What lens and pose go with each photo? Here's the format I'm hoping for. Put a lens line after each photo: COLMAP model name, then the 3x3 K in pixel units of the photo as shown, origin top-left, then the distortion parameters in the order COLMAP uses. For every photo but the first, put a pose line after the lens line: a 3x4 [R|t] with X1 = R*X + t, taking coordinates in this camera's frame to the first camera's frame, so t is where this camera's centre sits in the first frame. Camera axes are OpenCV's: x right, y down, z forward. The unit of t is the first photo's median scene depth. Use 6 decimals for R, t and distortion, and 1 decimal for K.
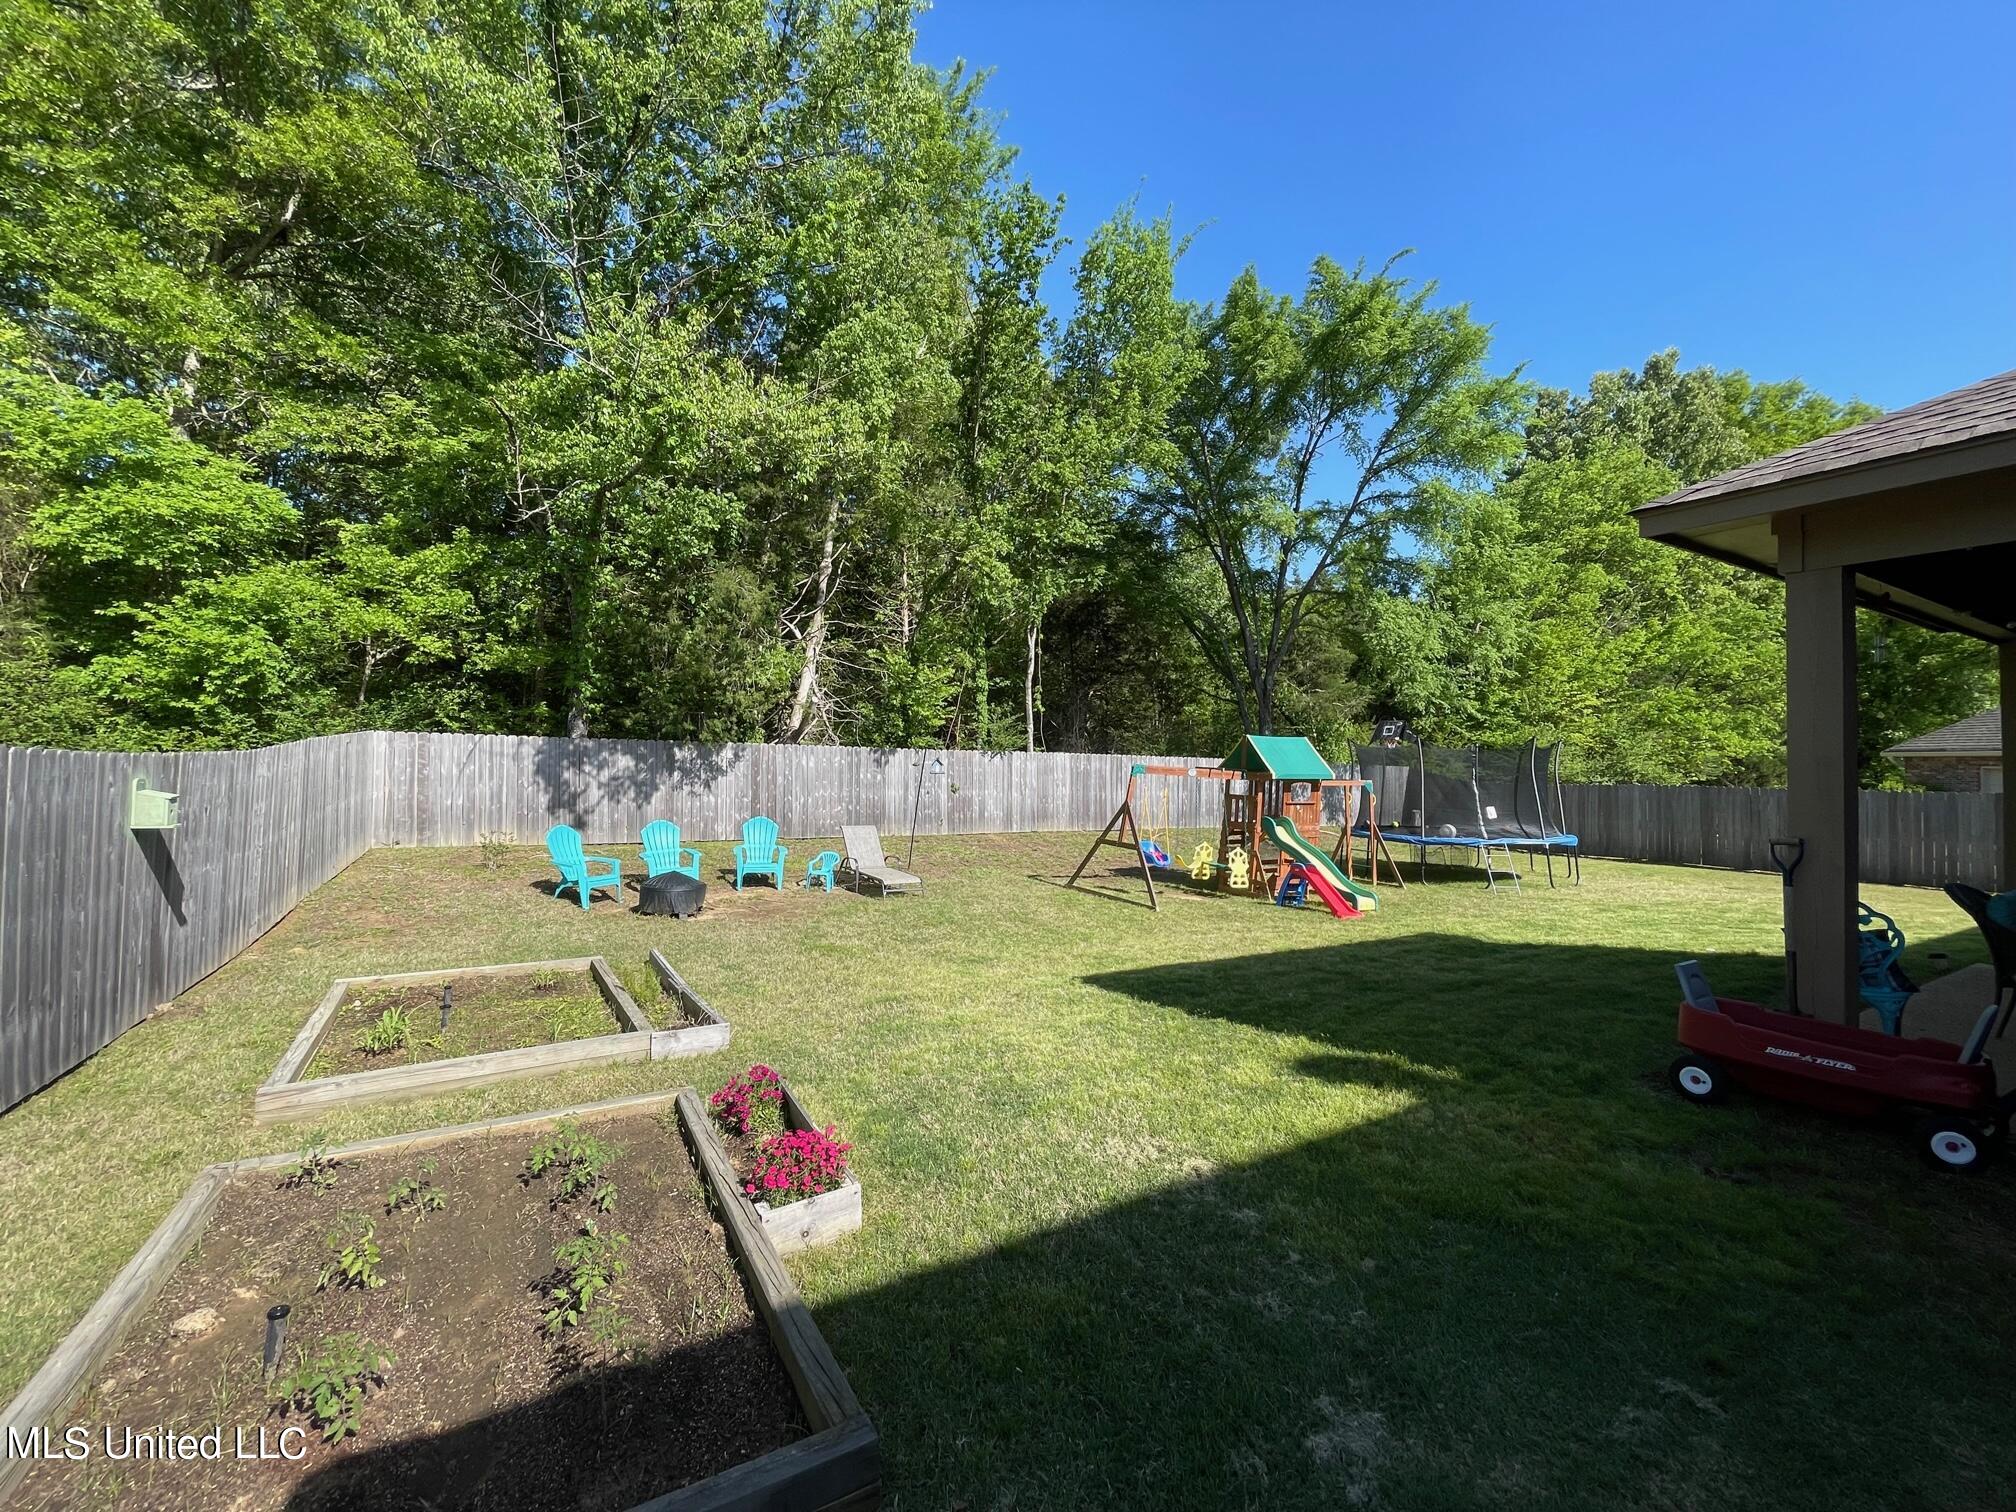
lens RADIAL K [[805.7, 0, 1005.5], [0, 805.7, 746.7], [0, 0, 1]] dist [-0.012952, 0.000370]
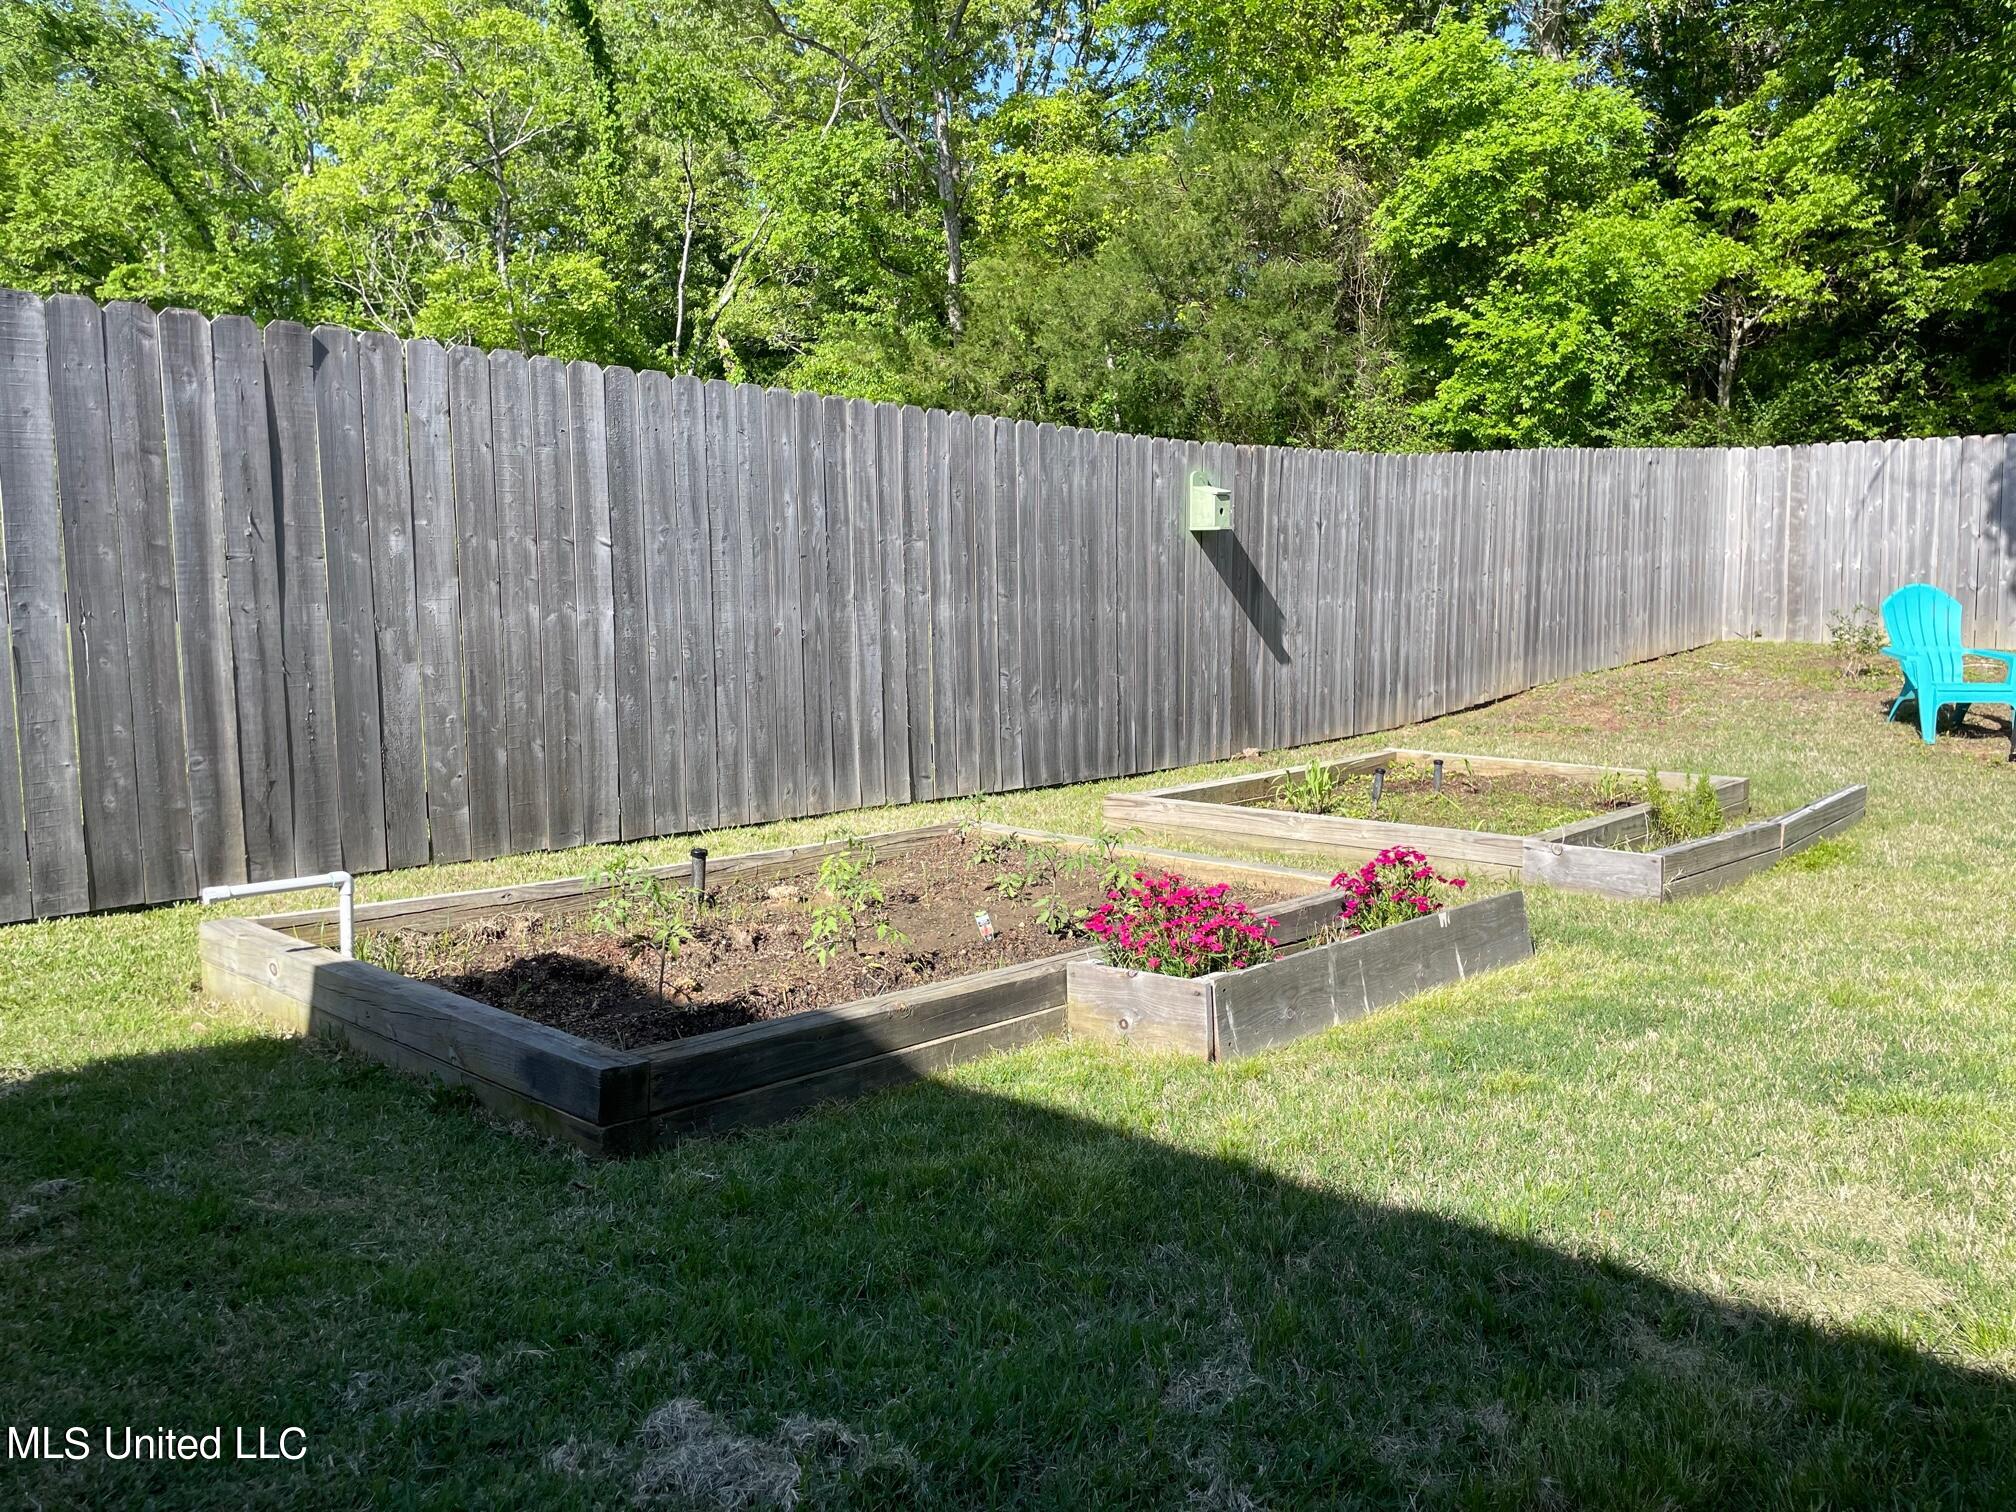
lens RADIAL K [[1480.1, 0, 1008.0], [0, 1480.1, 756.0], [0, 0, 1]] dist [0.054615, -0.091454]
pose [[0.290435, 0.101359, -0.951511, 0.179044], [0.036843, 0.992452, 0.116966, 0.066922], [0.956185, -0.069027, 0.284508, 0.147399]]
